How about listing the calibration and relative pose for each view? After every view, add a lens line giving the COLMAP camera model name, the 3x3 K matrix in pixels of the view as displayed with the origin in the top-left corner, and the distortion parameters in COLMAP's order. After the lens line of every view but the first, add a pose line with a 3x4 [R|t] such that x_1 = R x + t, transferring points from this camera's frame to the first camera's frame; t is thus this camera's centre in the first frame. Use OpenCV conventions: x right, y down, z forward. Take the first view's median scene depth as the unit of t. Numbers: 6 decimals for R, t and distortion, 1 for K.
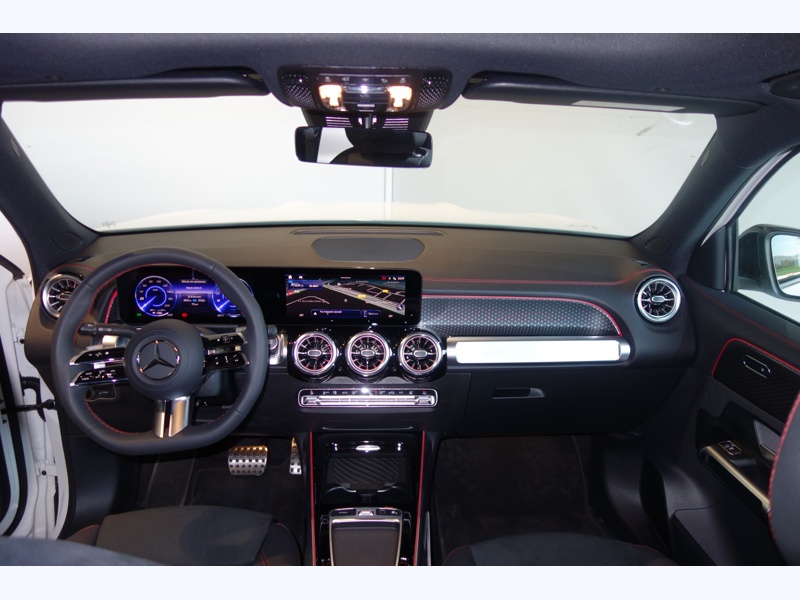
lens RADIAL K [[659.6, 0, 400.0], [0, 659.6, 300.0], [0, 0, 1]] dist [-0.002515, -0.011001]
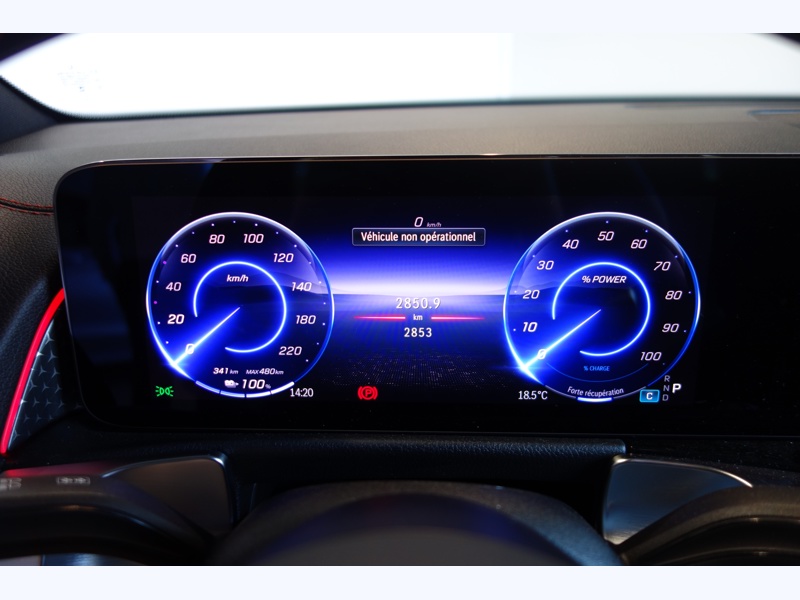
lens RADIAL K [[659.6, 0, 400.0], [0, 659.6, 300.0], [0, 0, 1]] dist [-0.002515, -0.011001]
pose [[0.997753, -0.002900, -0.066943, -0.304176], [0.003806, 0.999903, 0.013406, -0.010883], [0.066898, -0.013630, 0.997667, 0.790179]]
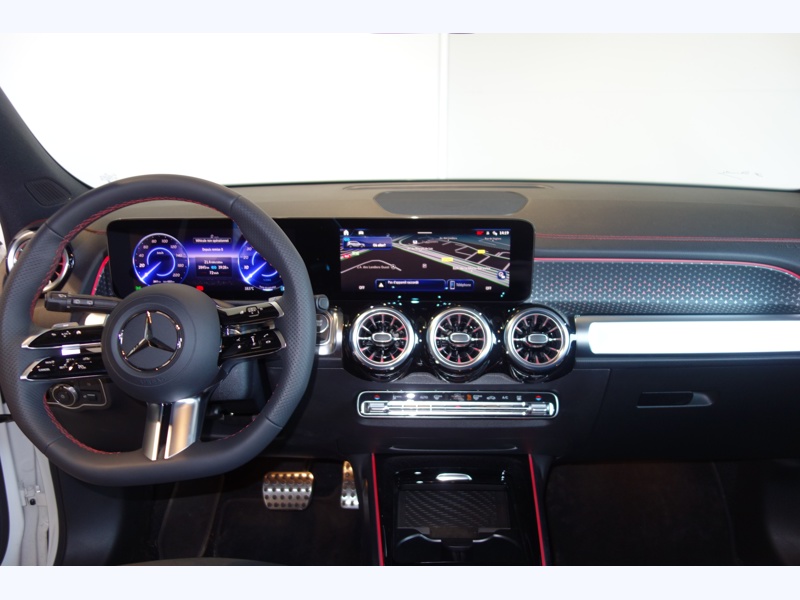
lens RADIAL K [[659.6, 0, 400.0], [0, 659.6, 300.0], [0, 0, 1]] dist [-0.002515, -0.011001]
pose [[0.997986, -0.004863, -0.063248, -0.064361], [0.002808, 0.999466, -0.032542, 0.060201], [0.063373, 0.032299, 0.997467, 0.299822]]
